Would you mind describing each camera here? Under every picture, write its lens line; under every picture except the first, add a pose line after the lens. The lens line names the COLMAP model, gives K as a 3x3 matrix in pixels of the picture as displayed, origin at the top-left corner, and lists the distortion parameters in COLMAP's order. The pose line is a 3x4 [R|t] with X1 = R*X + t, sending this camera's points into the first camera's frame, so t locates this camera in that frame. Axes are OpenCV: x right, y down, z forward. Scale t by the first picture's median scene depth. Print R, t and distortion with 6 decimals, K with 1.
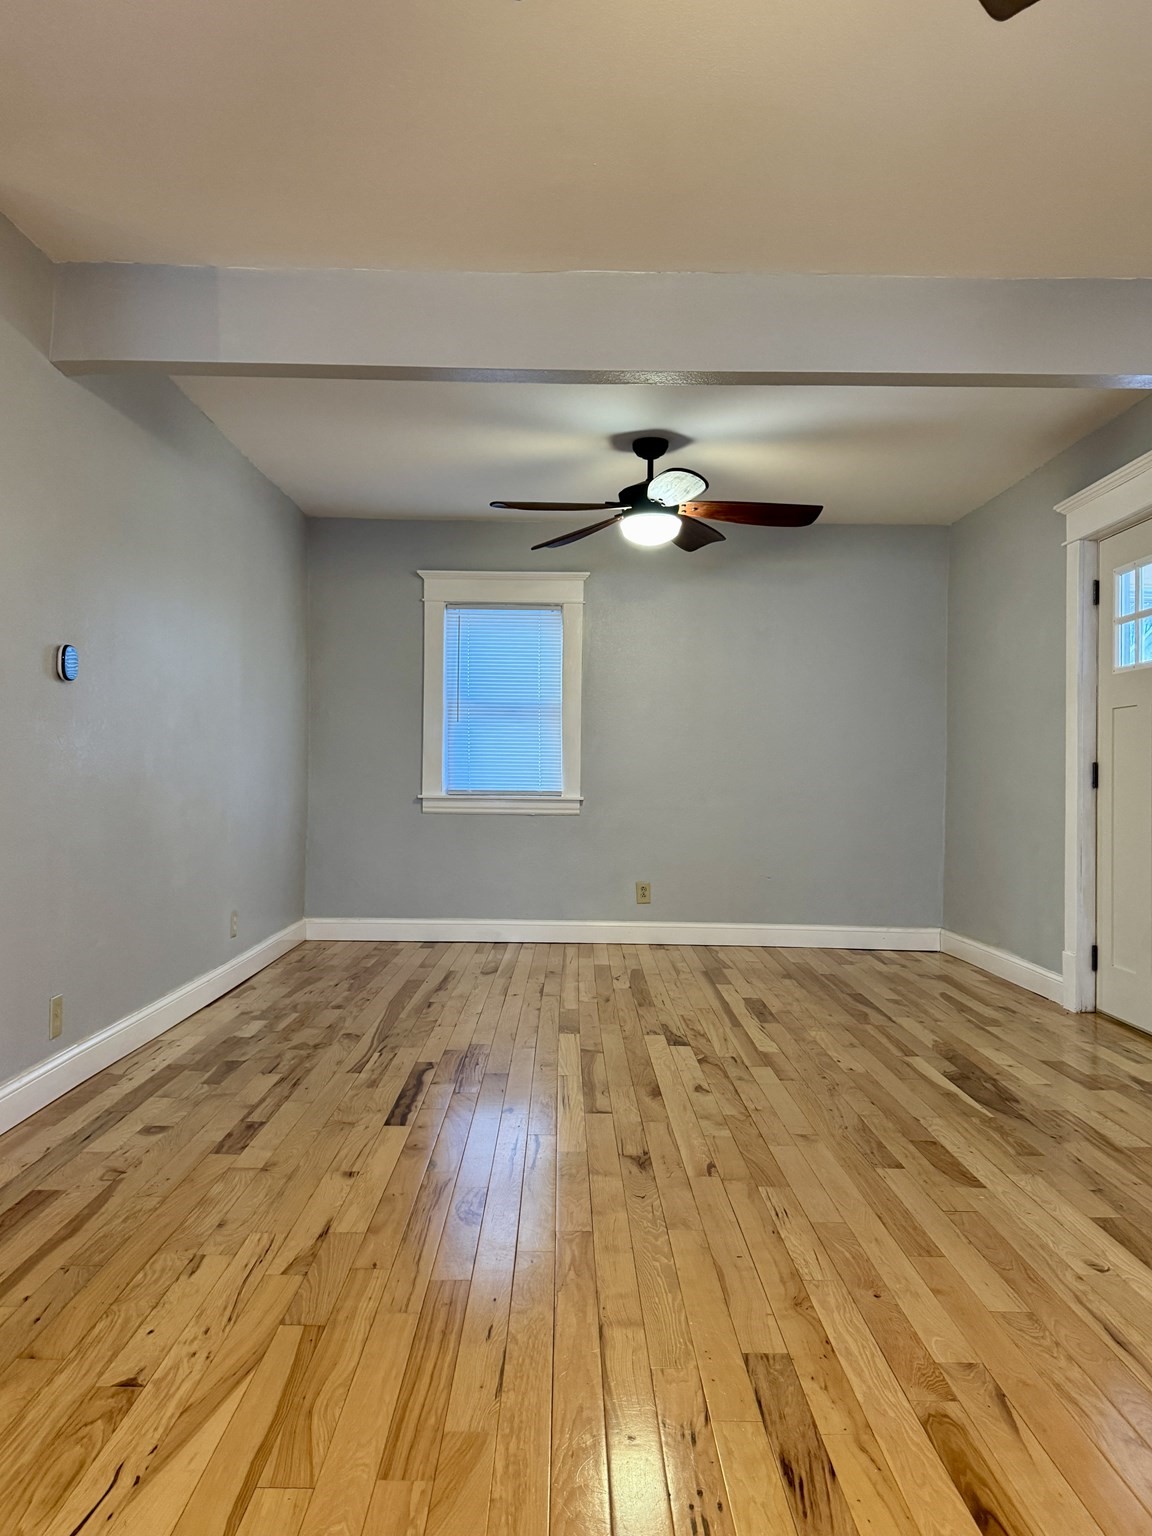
lens RADIAL K [[1175.9, 0, 575.4], [0, 1175.9, 781.3], [0, 0, 1]] dist [0.041691, -0.006491]
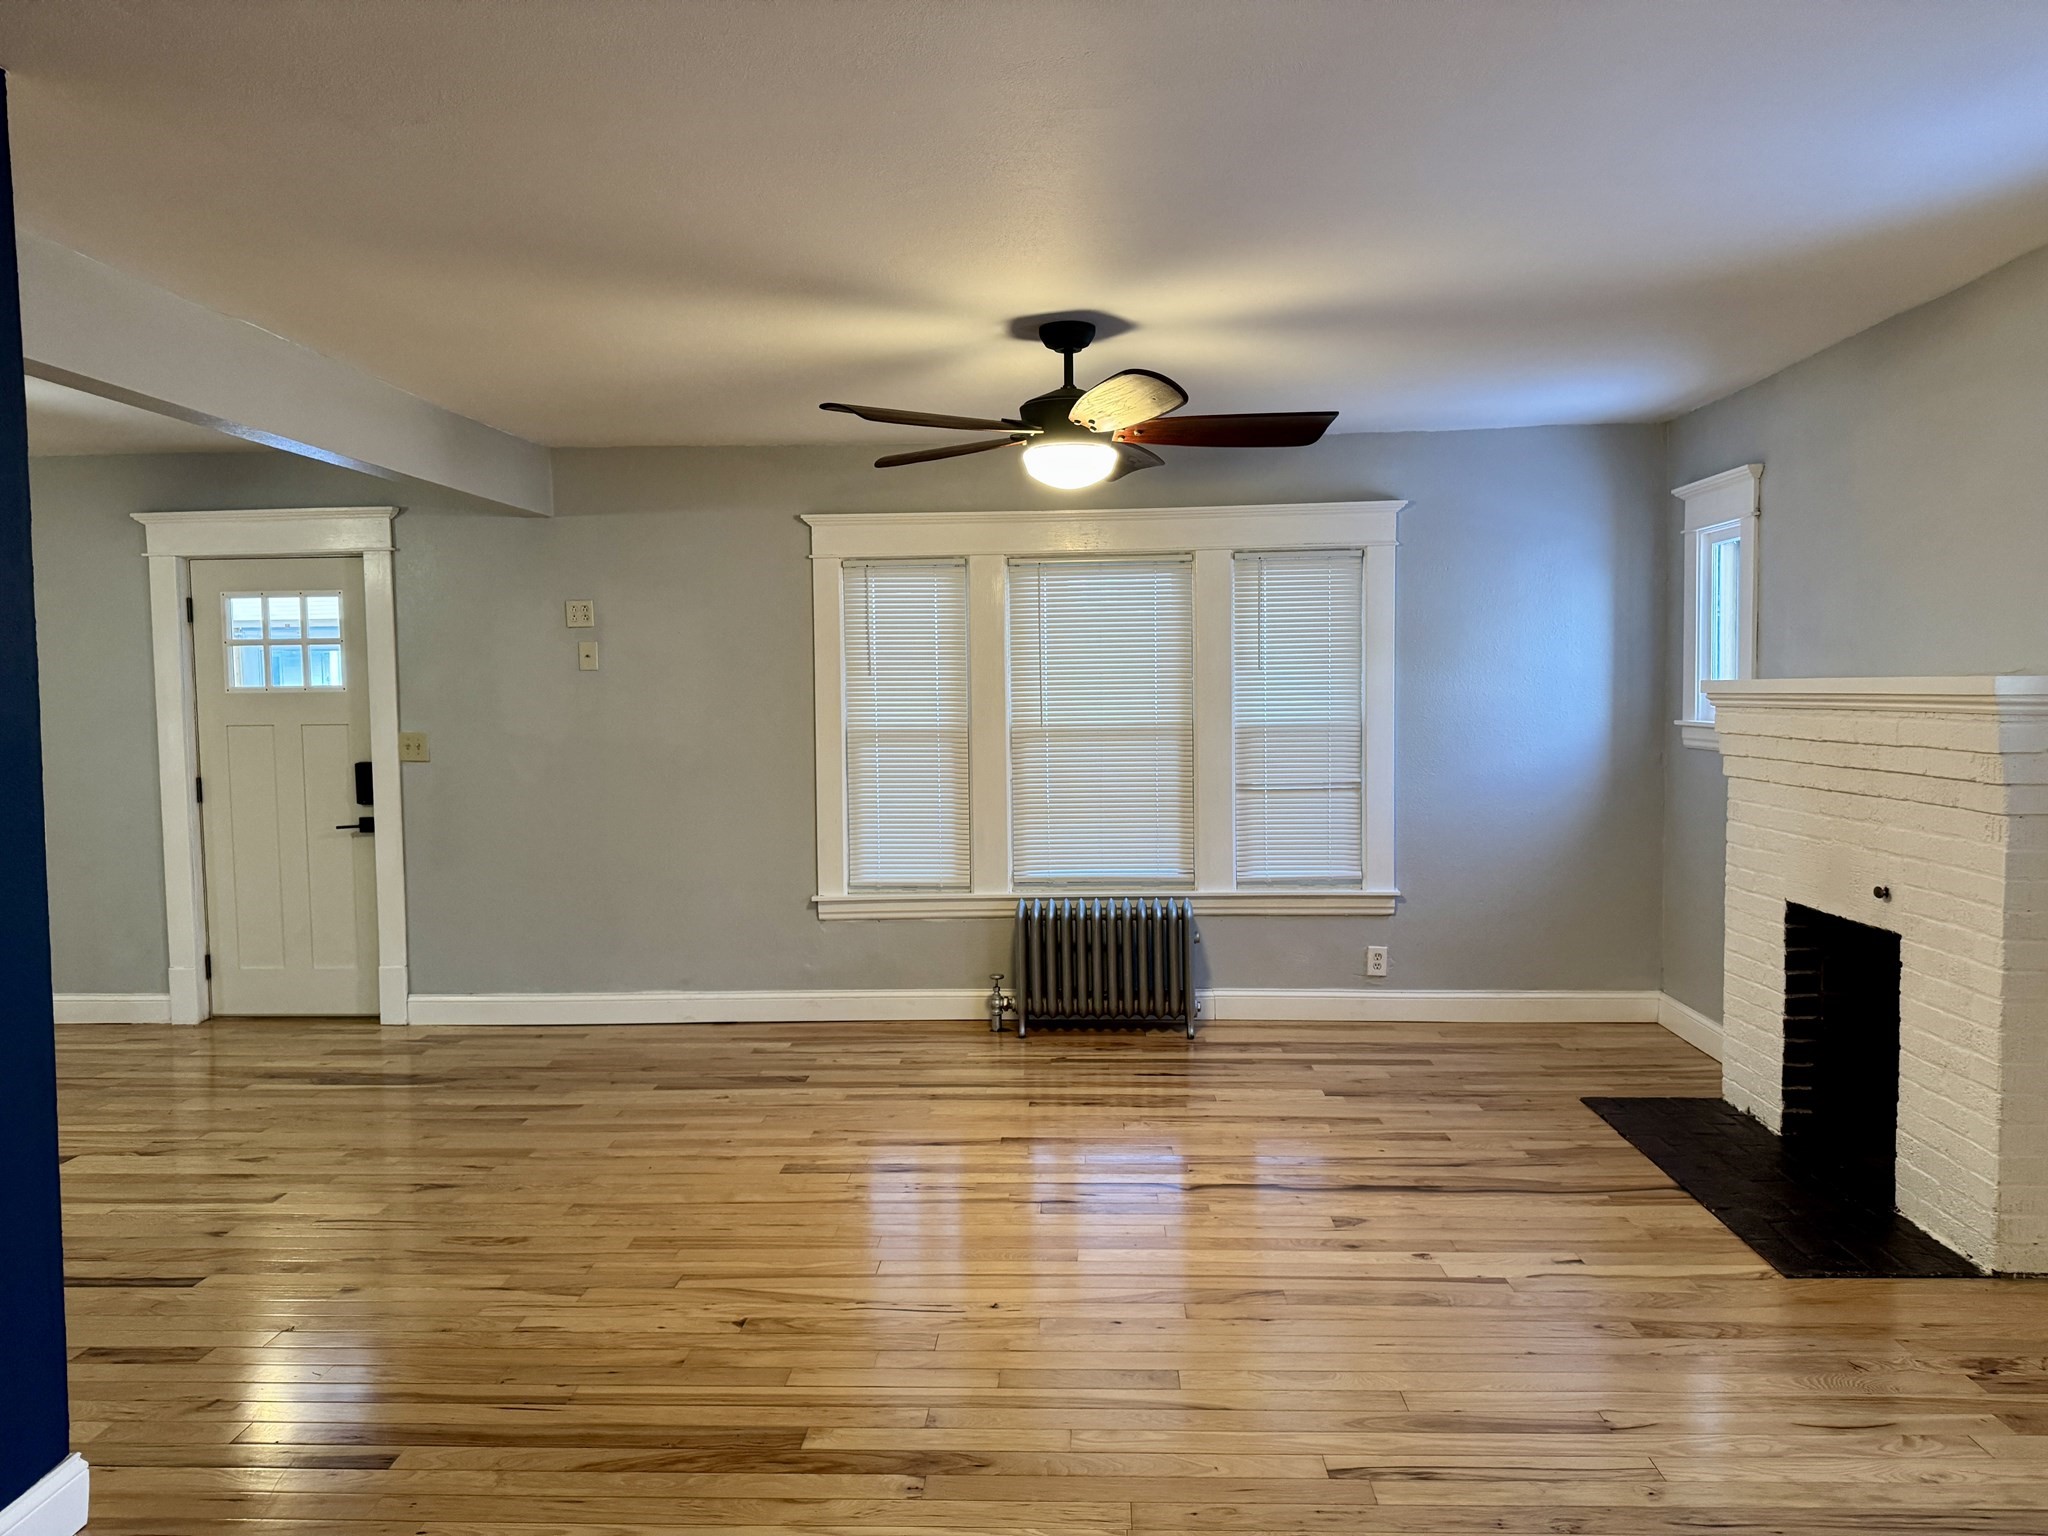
lens RADIAL K [[1429.0, 0, 1028.7], [0, 1429.0, 765.6], [0, 0, 1]] dist [0.062779, -0.065981]
pose [[0.057929, -0.072209, 0.995706, -1.244912], [0.019195, 0.997277, 0.071206, -0.165642], [-0.998136, 0.014988, 0.059157, 0.342368]]
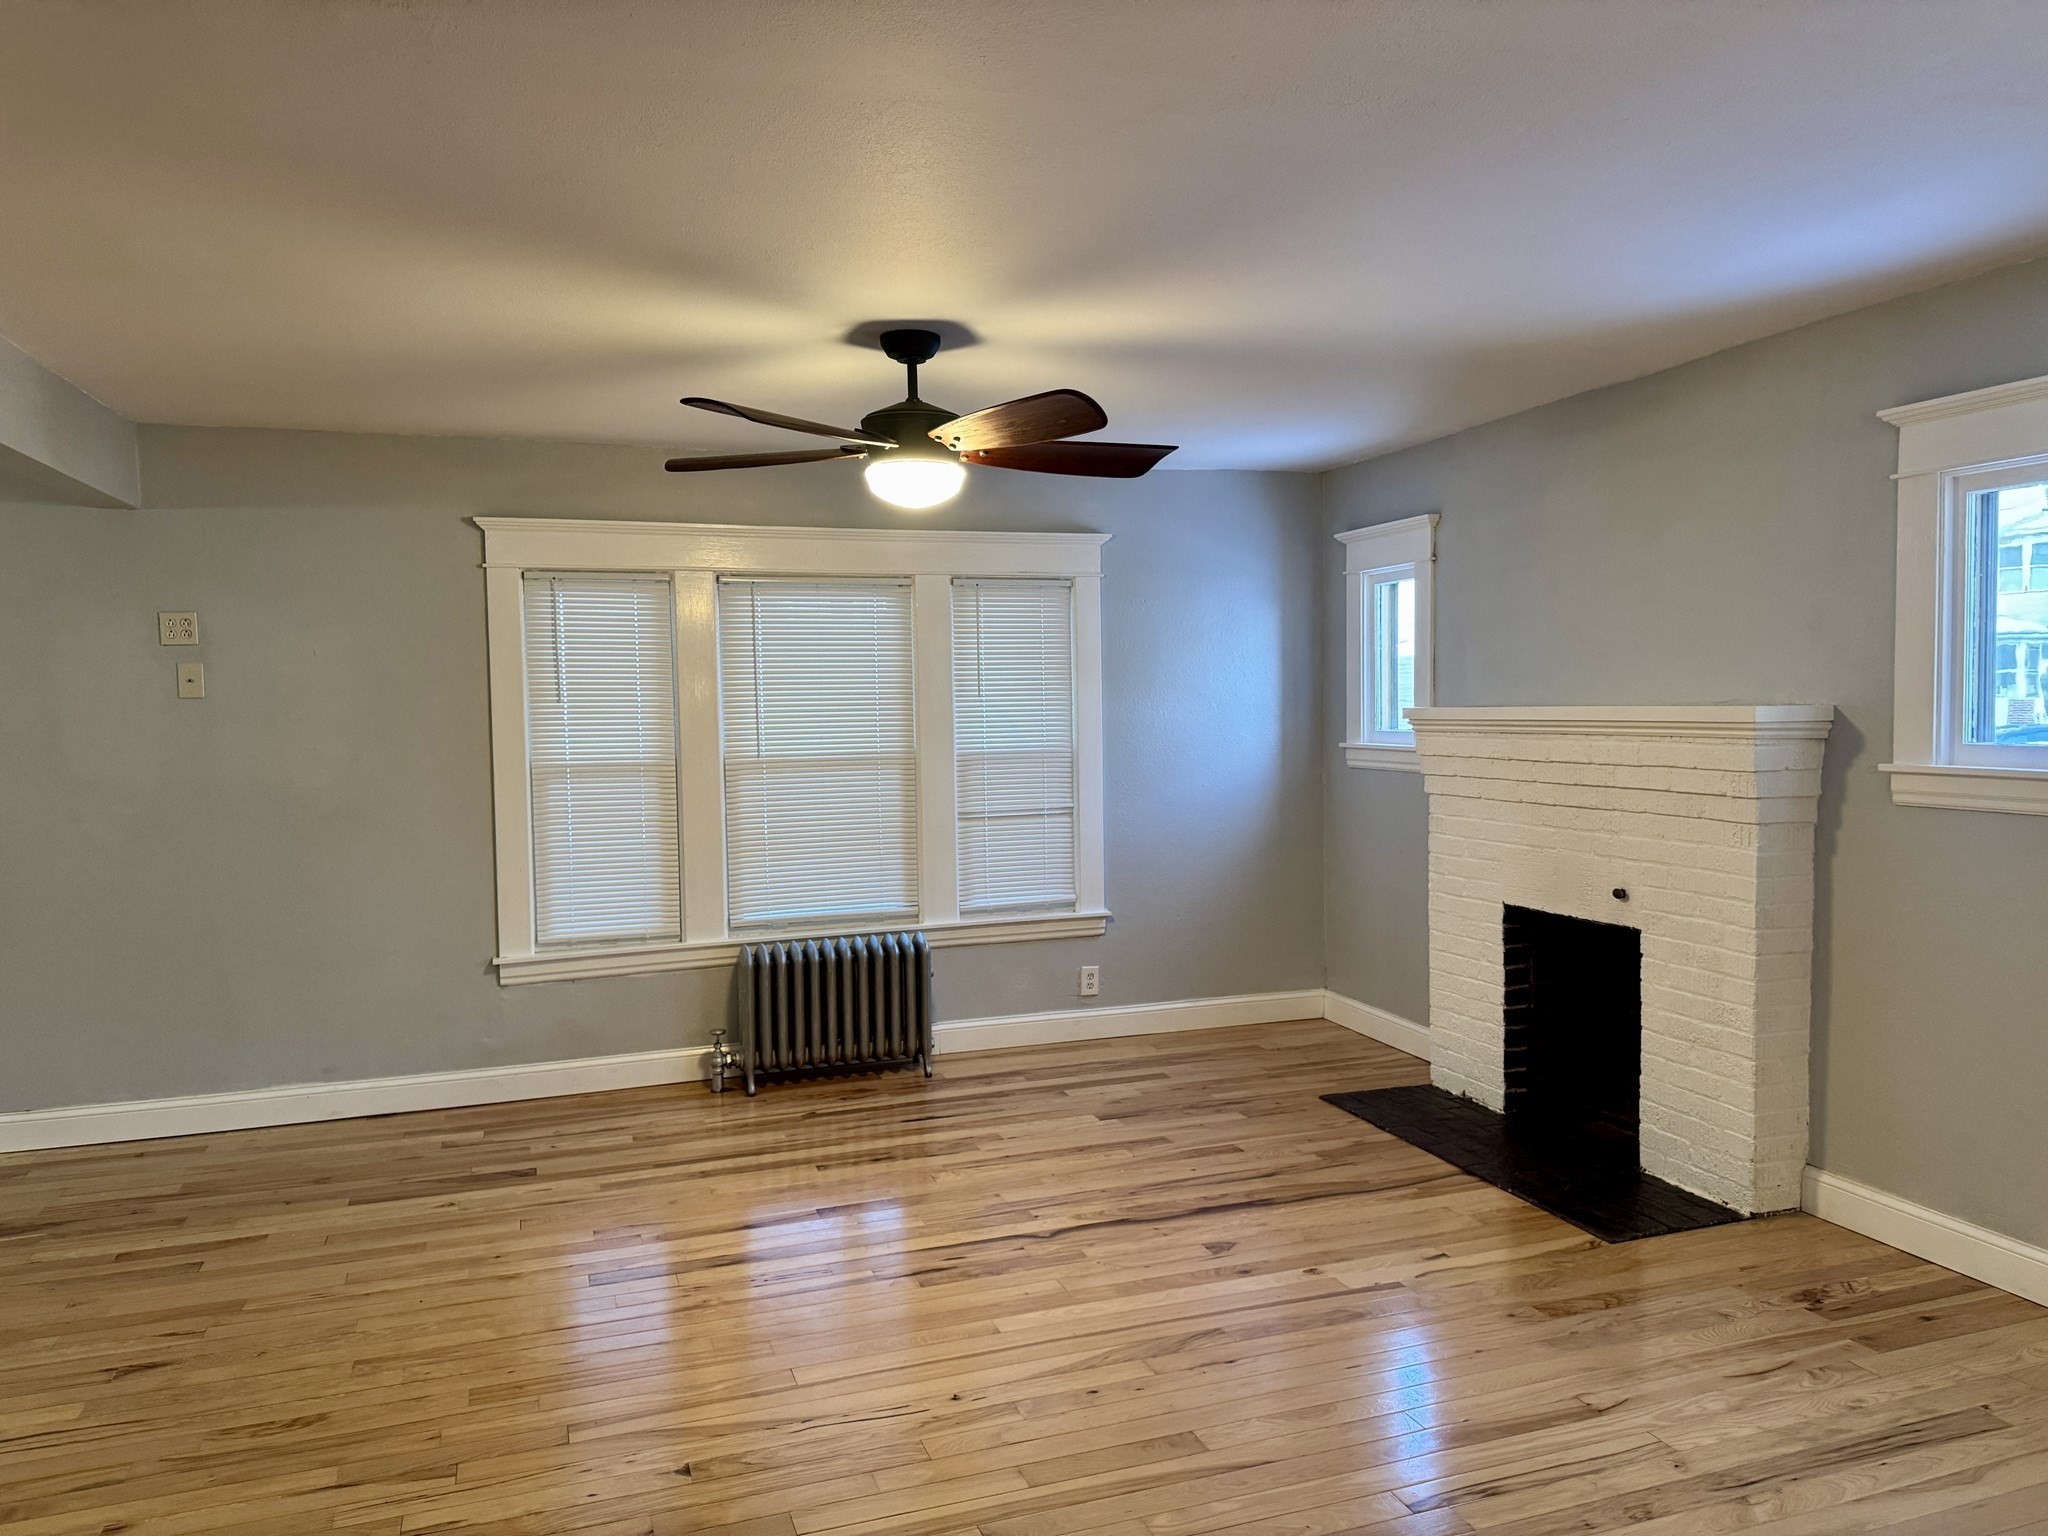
lens RADIAL K [[1429.0, 0, 1025.3], [0, 1429.0, 773.3], [0, 0, 1]] dist [0.062779, -0.065981]
pose [[-0.312166, -0.060611, 0.948092, -1.129615], [0.015738, 0.997496, 0.068951, -0.180162], [-0.949897, 0.036445, -0.310431, 0.683400]]
